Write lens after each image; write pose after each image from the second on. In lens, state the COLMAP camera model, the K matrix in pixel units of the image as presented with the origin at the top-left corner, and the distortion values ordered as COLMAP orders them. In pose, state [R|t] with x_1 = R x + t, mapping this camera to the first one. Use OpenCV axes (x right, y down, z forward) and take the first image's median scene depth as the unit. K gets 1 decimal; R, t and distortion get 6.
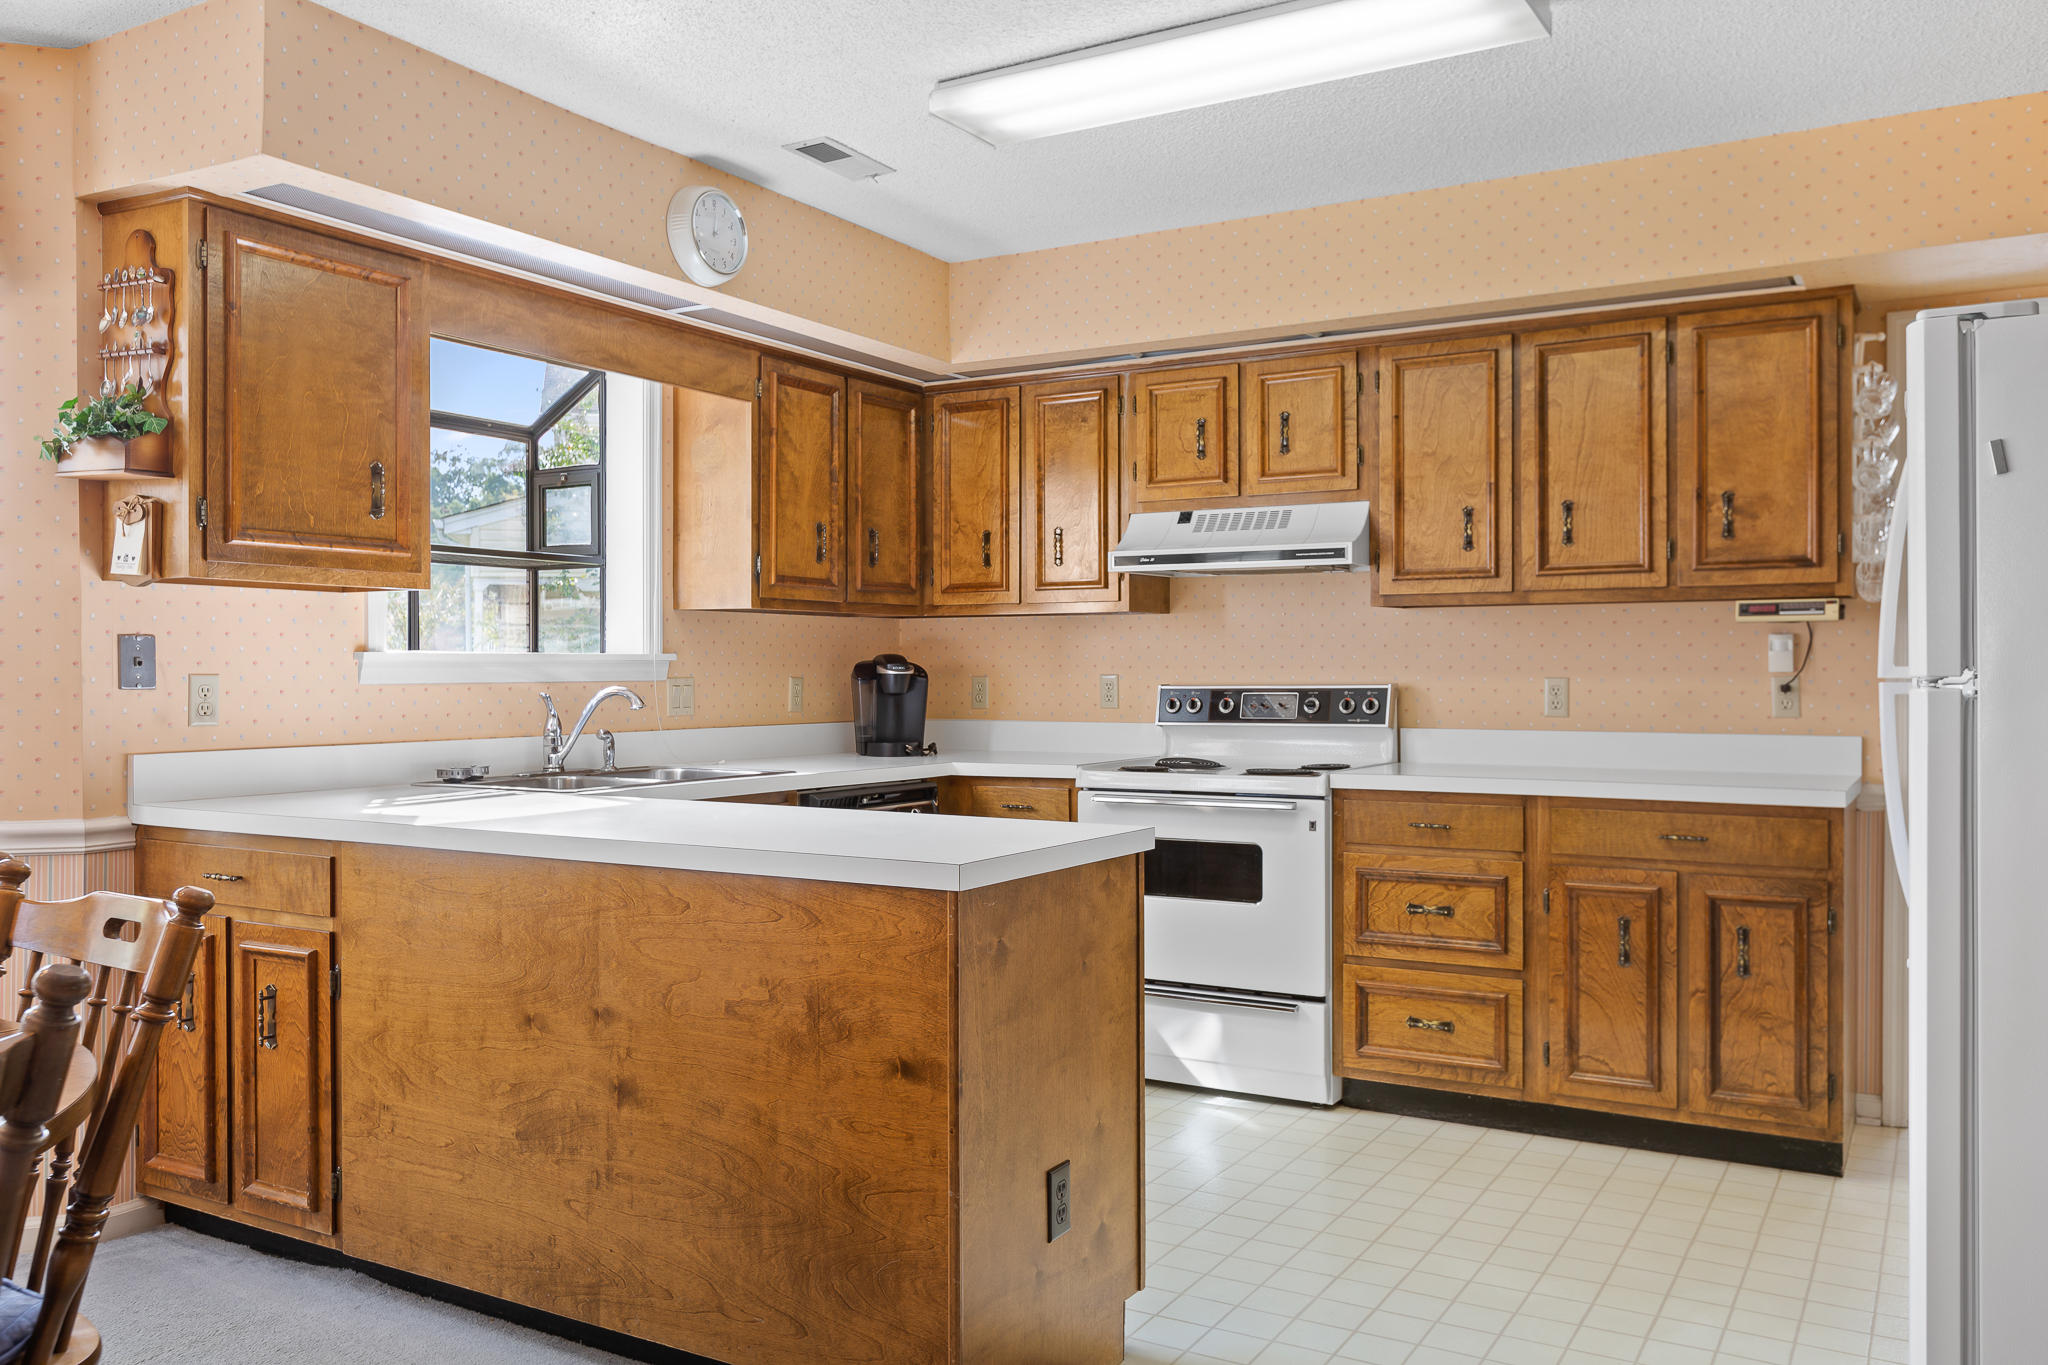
lens RADIAL K [[1605.2, 0, 1027.7], [0, 1605.2, 682.5], [0, 0, 1]] dist [0.002059, -0.006866]
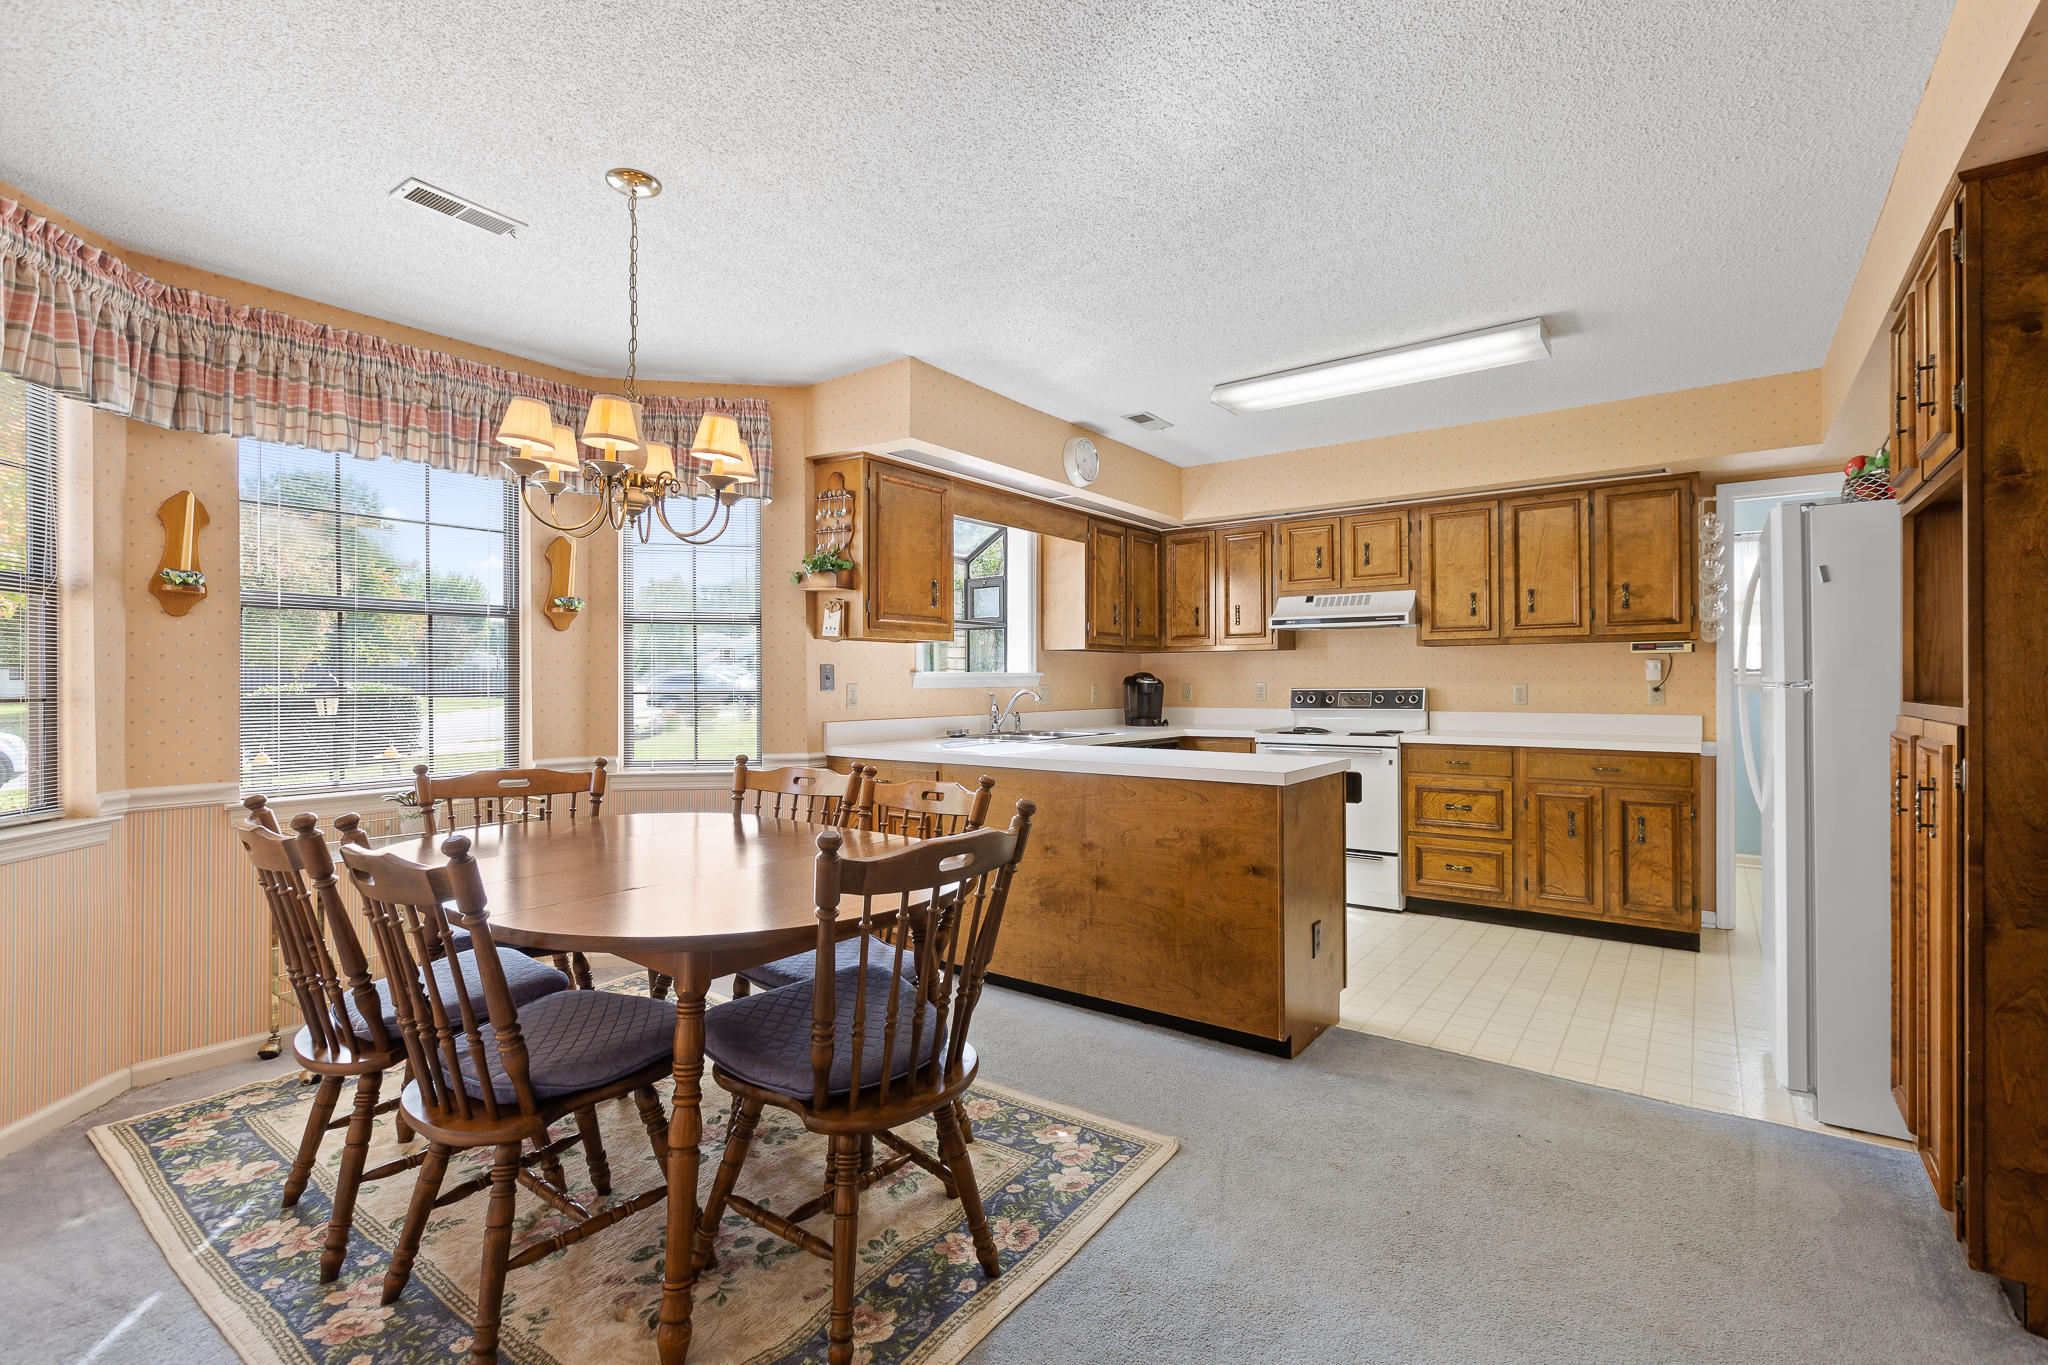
lens RADIAL K [[927.9, 0, 1025.4], [0, 927.9, 680.9], [0, 0, 1]] dist [0.000874, -0.001059]
pose [[0.994441, -0.002679, -0.105264, -0.141031], [0.001954, 0.999974, -0.006986, -0.000055], [0.105280, 0.006741, 0.994420, -0.139590]]
